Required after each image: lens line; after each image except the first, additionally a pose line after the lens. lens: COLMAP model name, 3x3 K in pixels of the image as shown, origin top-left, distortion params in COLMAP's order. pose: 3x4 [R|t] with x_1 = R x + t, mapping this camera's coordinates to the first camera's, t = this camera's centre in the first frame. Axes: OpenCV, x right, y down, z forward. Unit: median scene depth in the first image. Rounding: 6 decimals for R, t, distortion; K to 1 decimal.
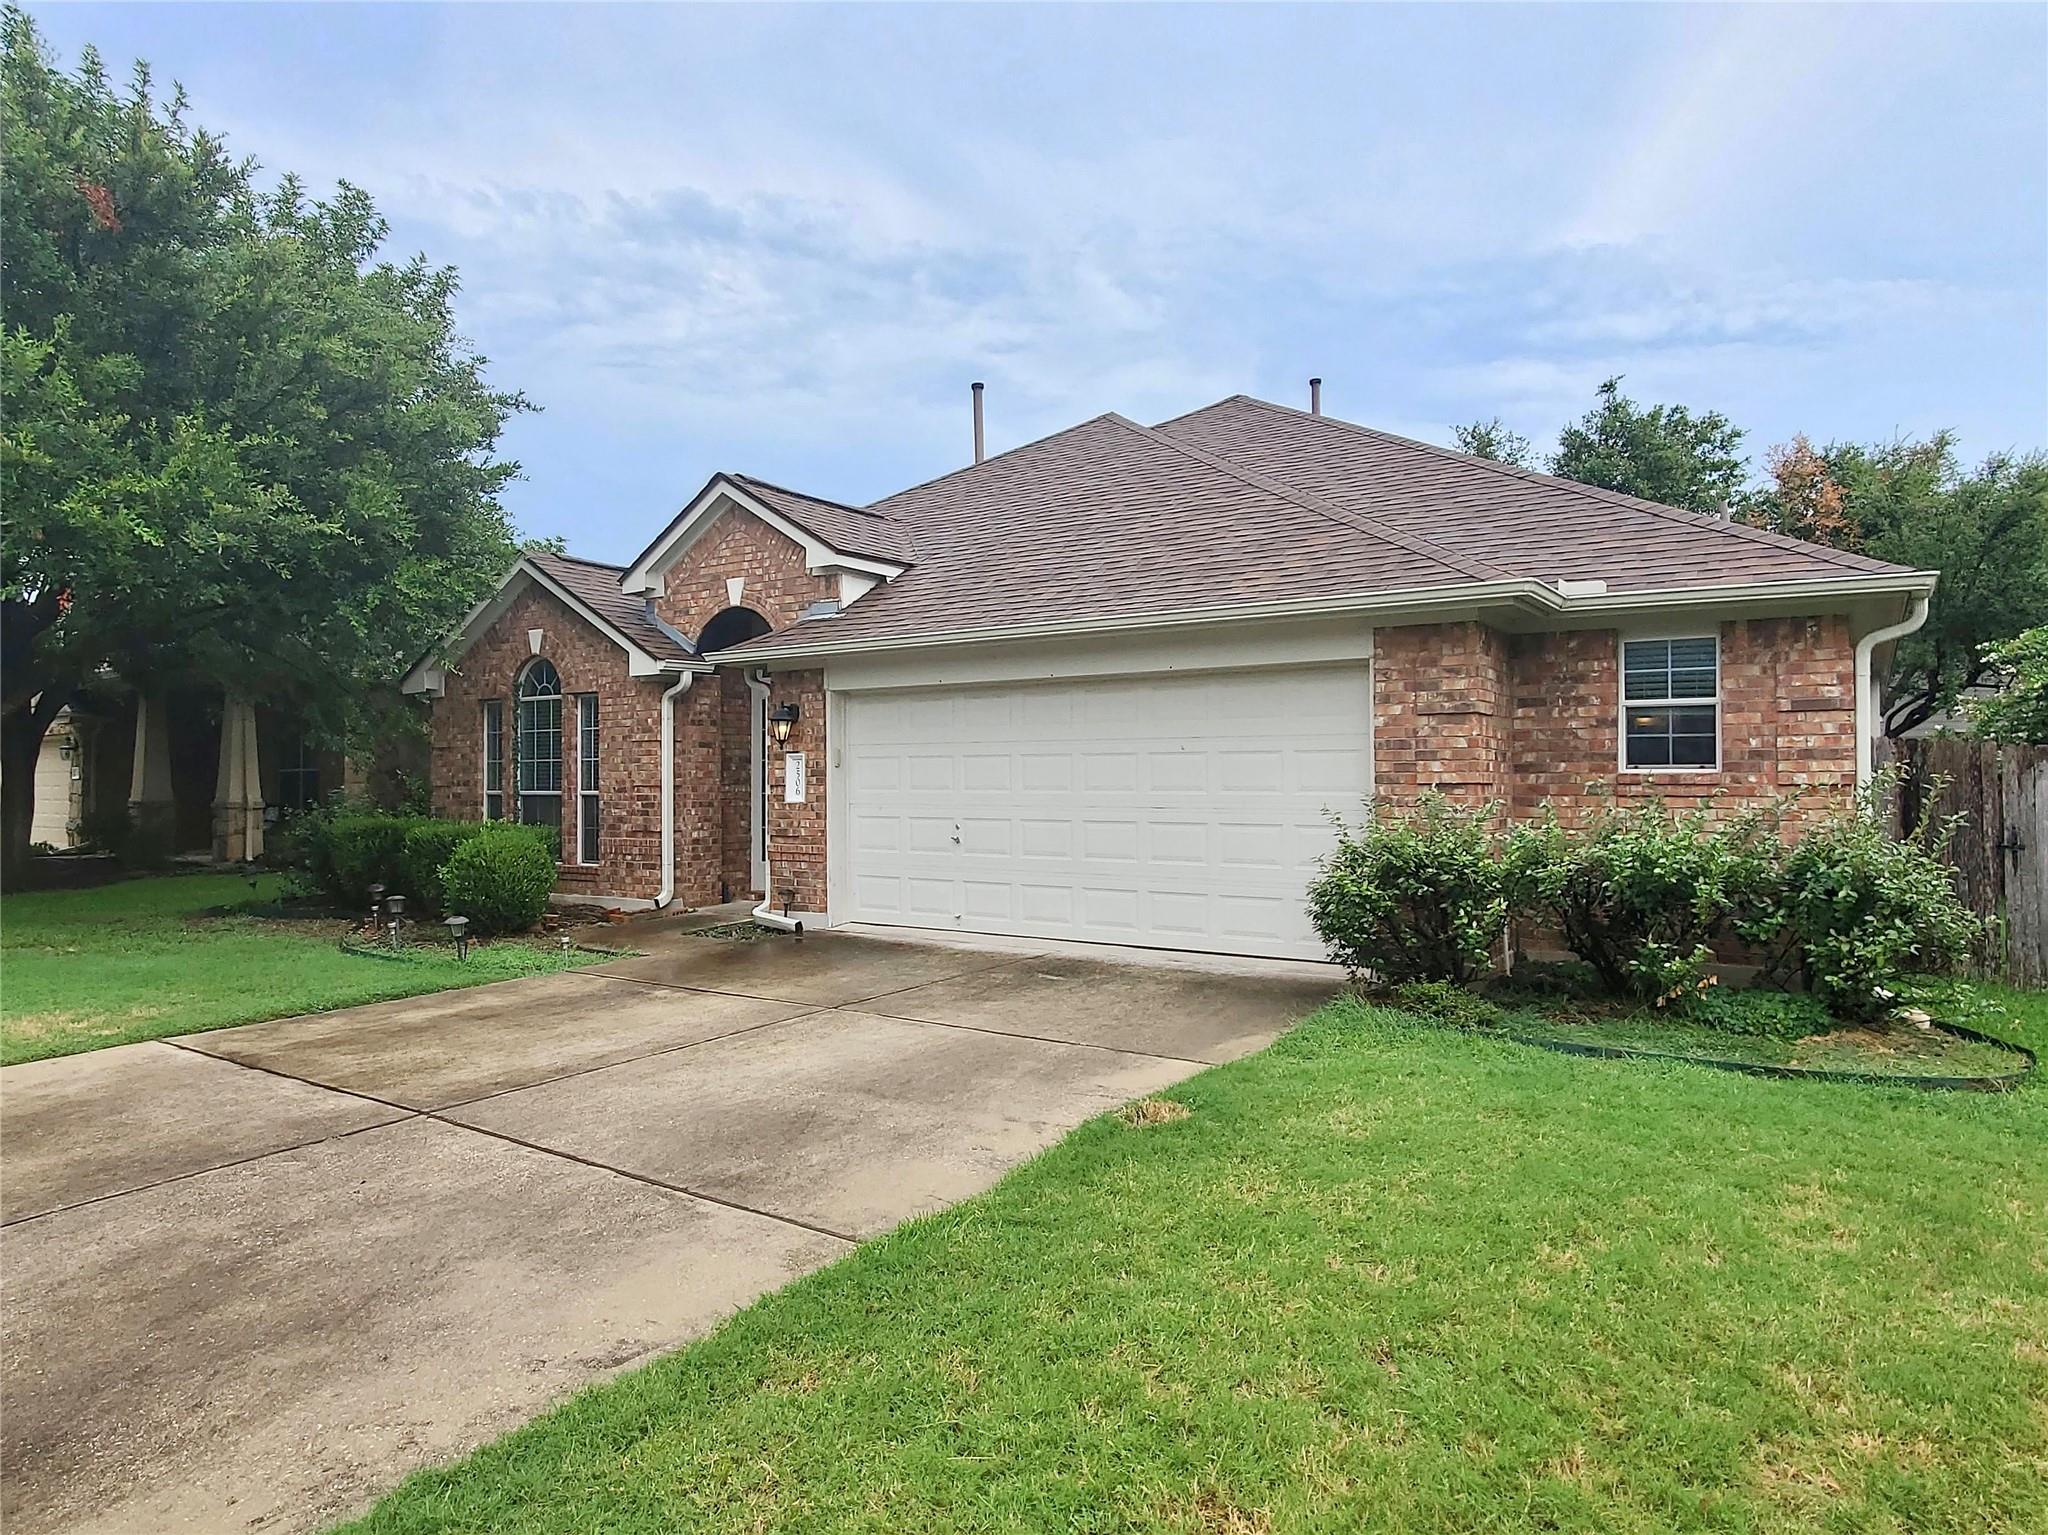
lens RADIAL K [[823.3, 0, 996.4], [0, 823.3, 748.0], [0, 0, 1]] dist [0.000765, -0.000236]
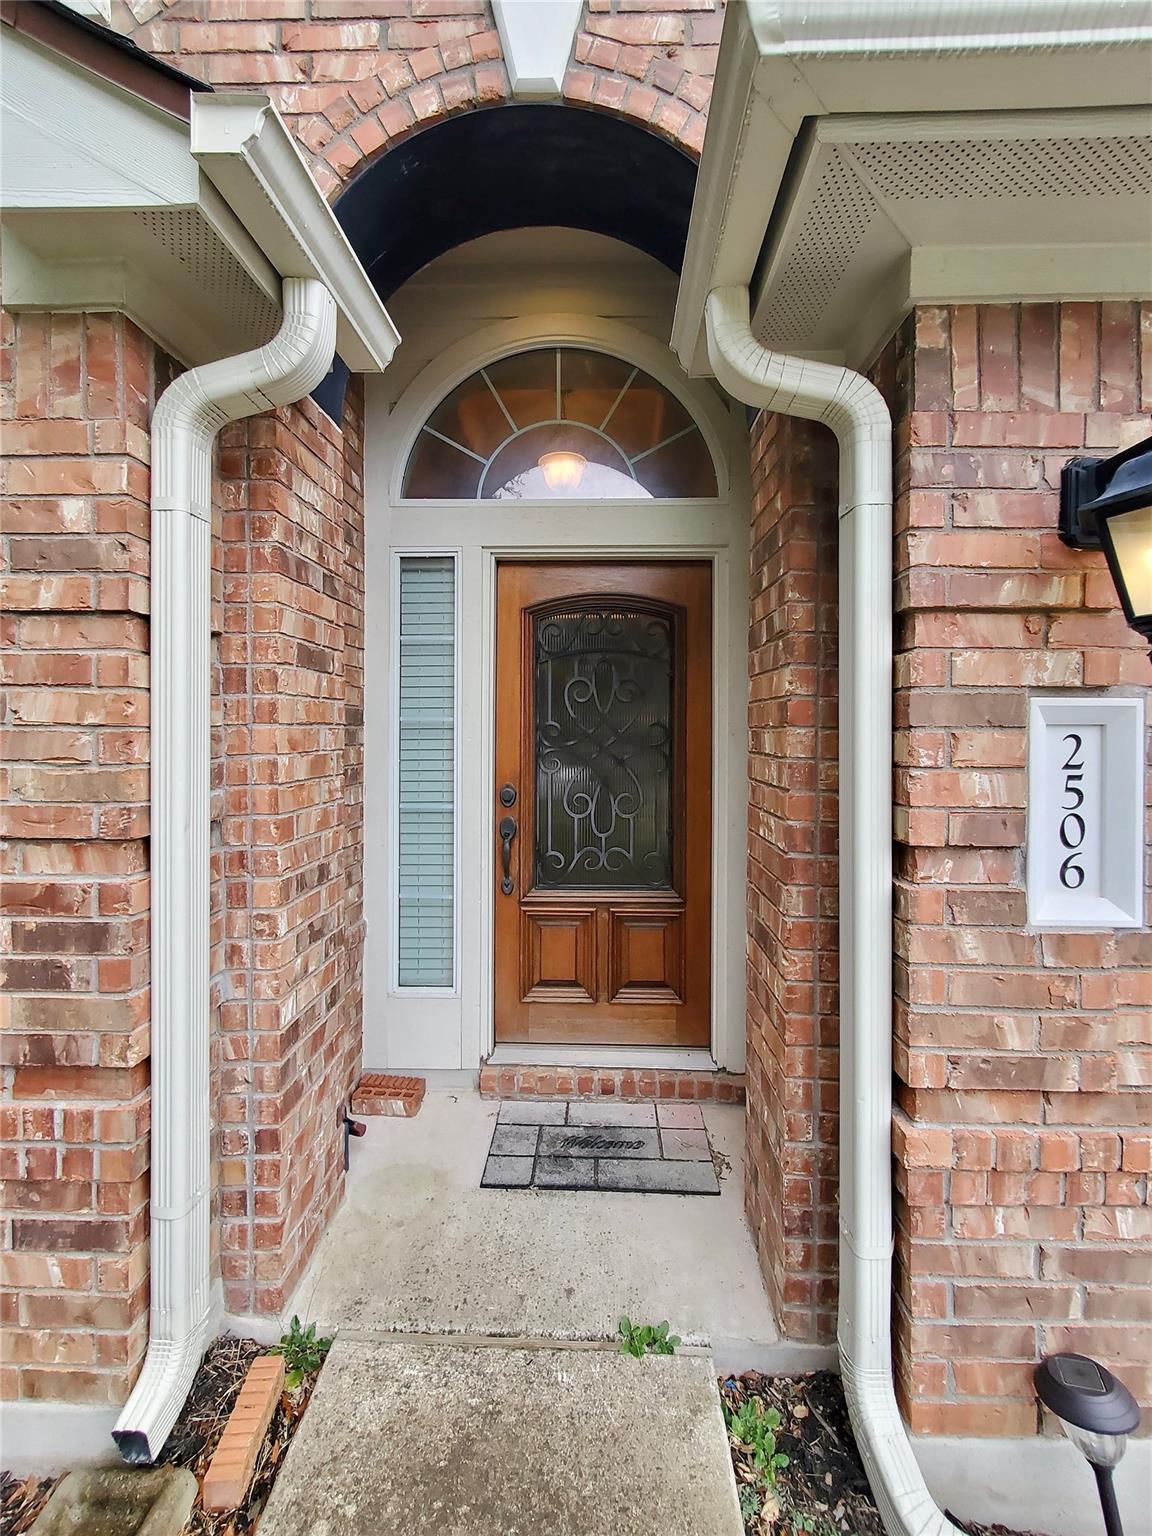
lens RADIAL K [[615.2, 0, 582.9], [0, 615.2, 734.8], [0, 0, 1]] dist [0.001041, -0.000018]
pose [[0.887222, 0.014947, 0.461100, -0.434064], [-0.029208, 0.999290, 0.023807, 0.016176], [-0.460417, -0.034590, 0.887029, 0.924440]]
